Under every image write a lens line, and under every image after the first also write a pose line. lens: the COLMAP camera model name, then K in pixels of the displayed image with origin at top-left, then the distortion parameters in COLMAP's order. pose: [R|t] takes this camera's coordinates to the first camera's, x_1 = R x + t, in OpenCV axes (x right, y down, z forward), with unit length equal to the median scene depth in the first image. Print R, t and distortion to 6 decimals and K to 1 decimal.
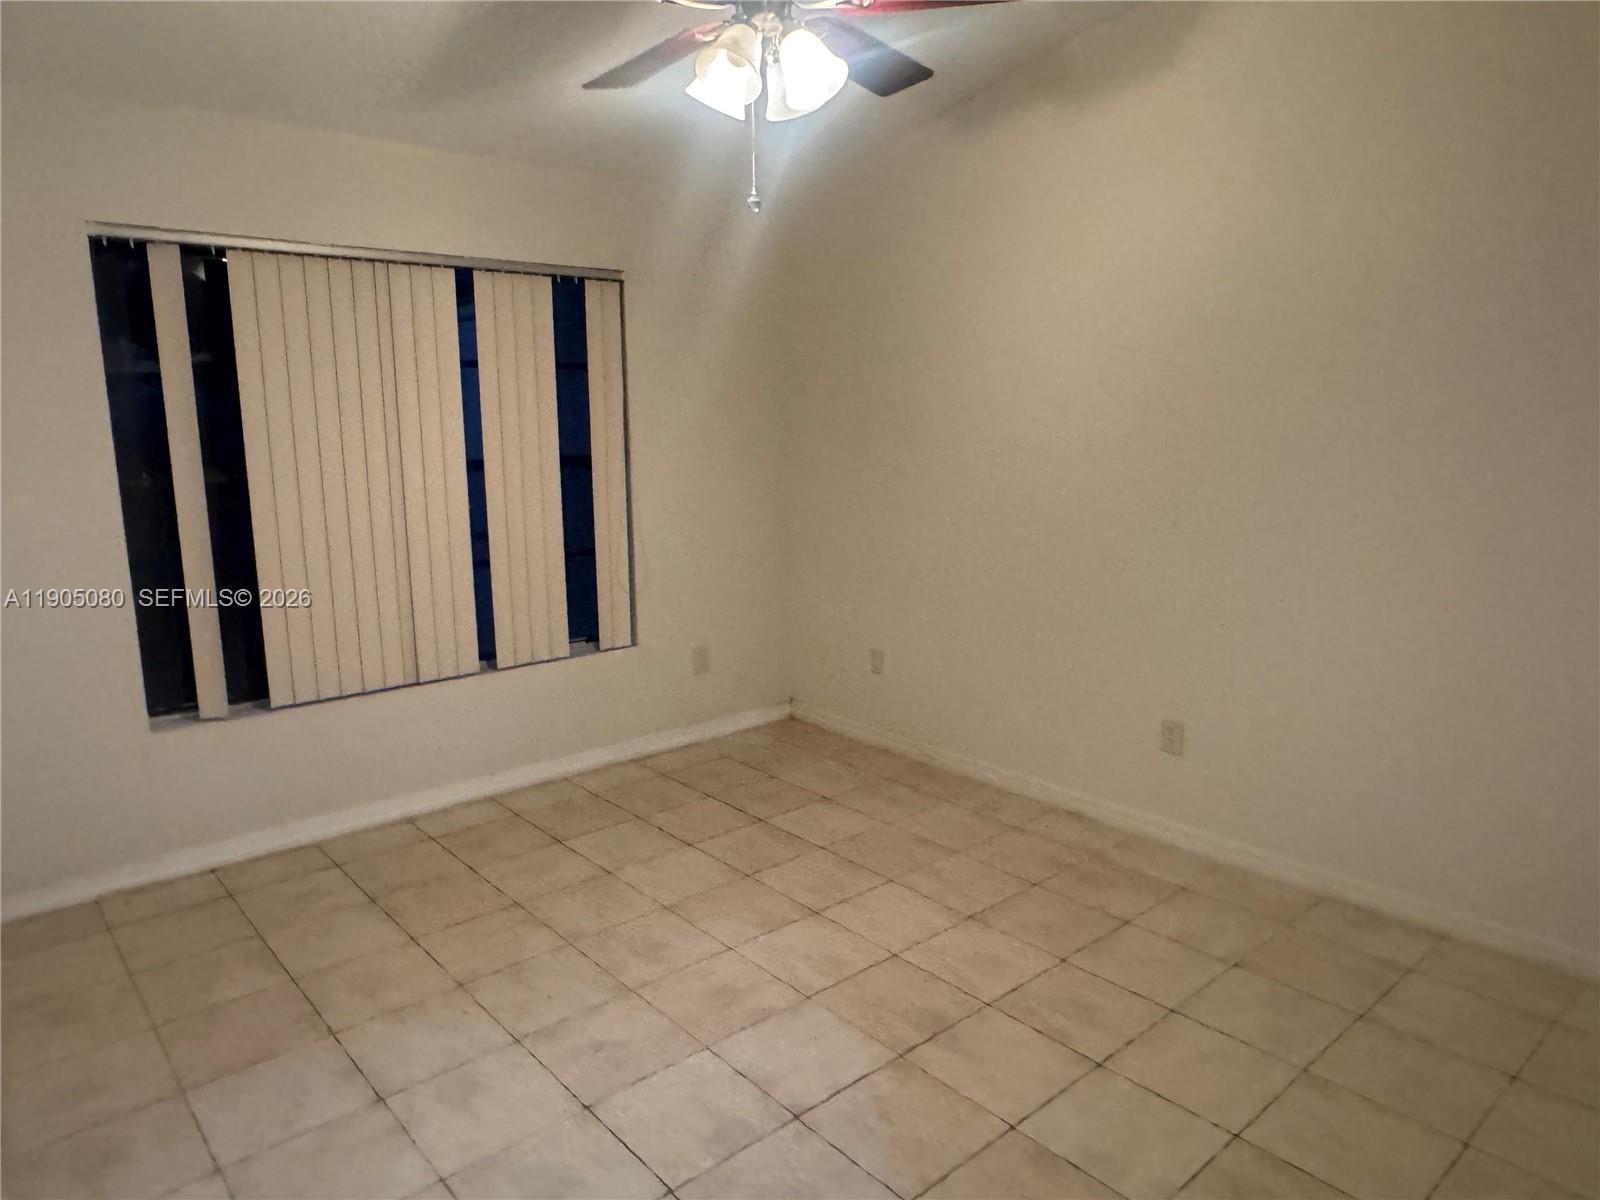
lens RADIAL K [[1053.9, 0, 798.0], [0, 1053.9, 586.6], [0, 0, 1]] dist [-0.007356, 0.001441]
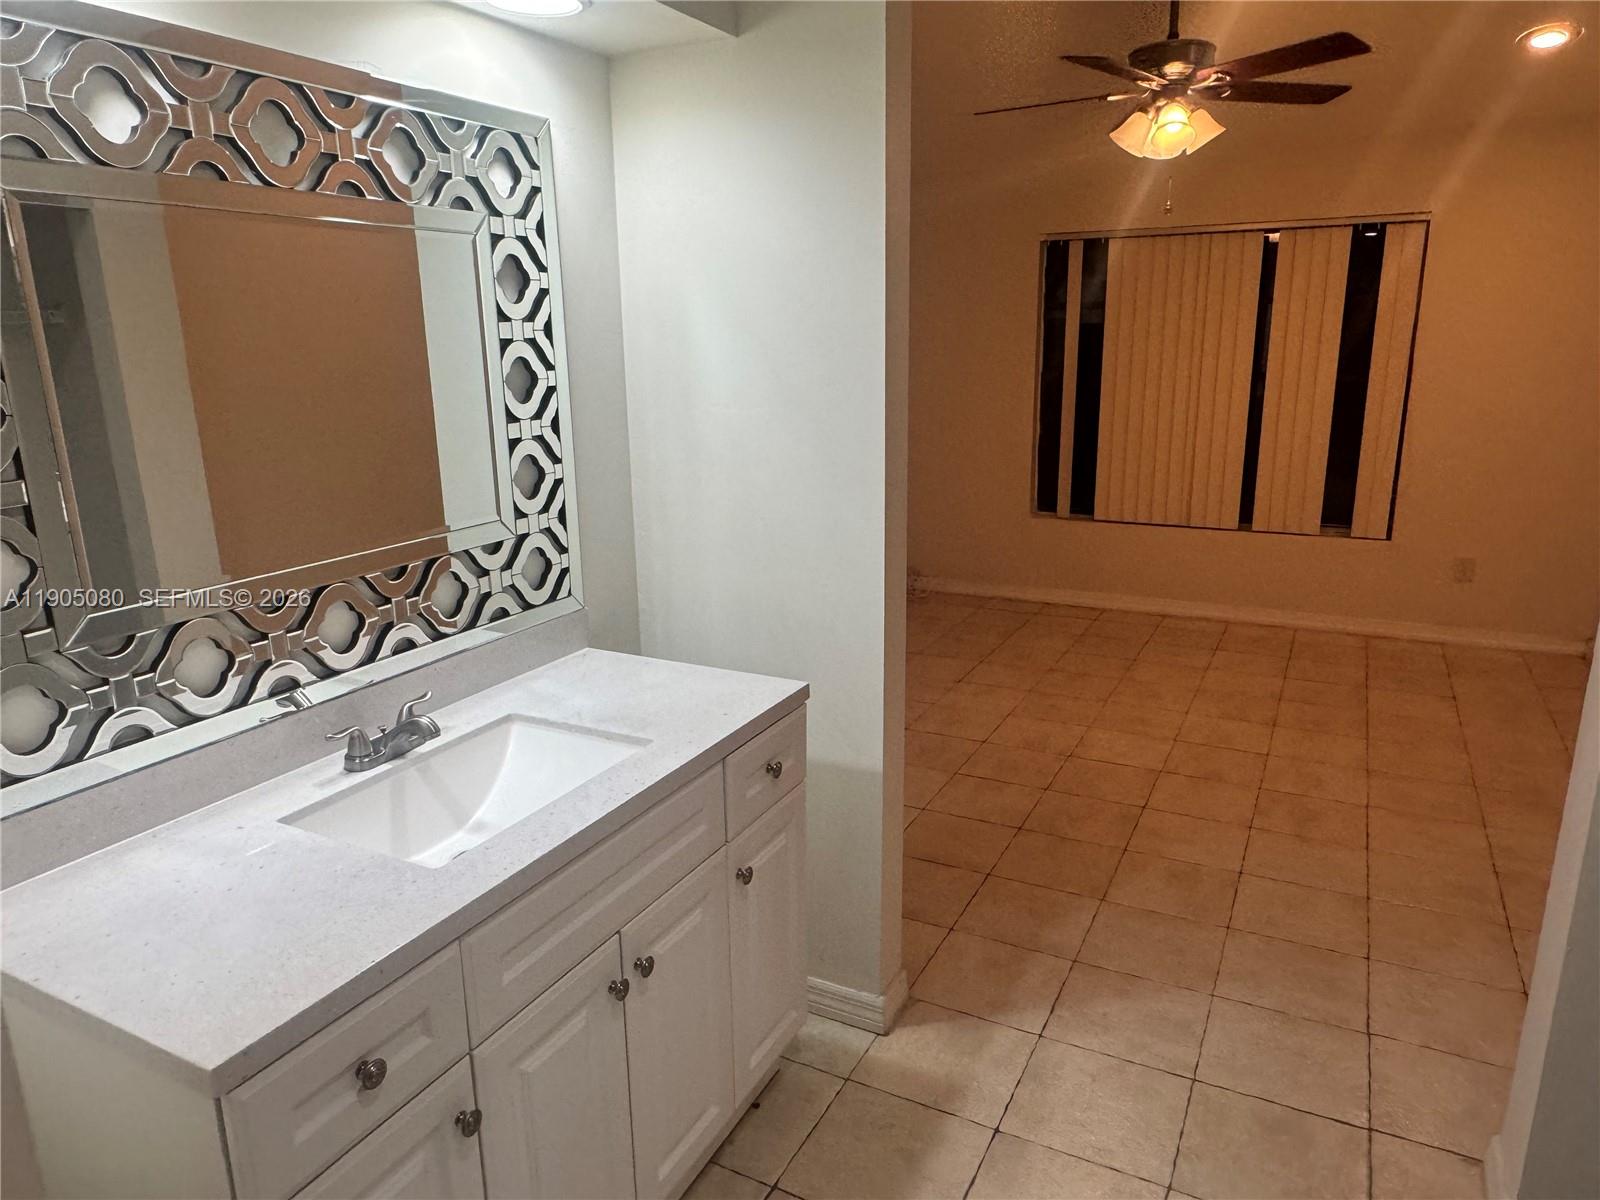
lens RADIAL K [[1053.9, 0, 803.2], [0, 1053.9, 605.7], [0, 0, 1]] dist [-0.007356, 0.001441]
pose [[0.377413, 0.233508, -0.896121, 0.849805], [-0.143097, 0.970769, 0.192692, -0.007340], [0.914922, 0.055508, 0.399795, -0.073787]]
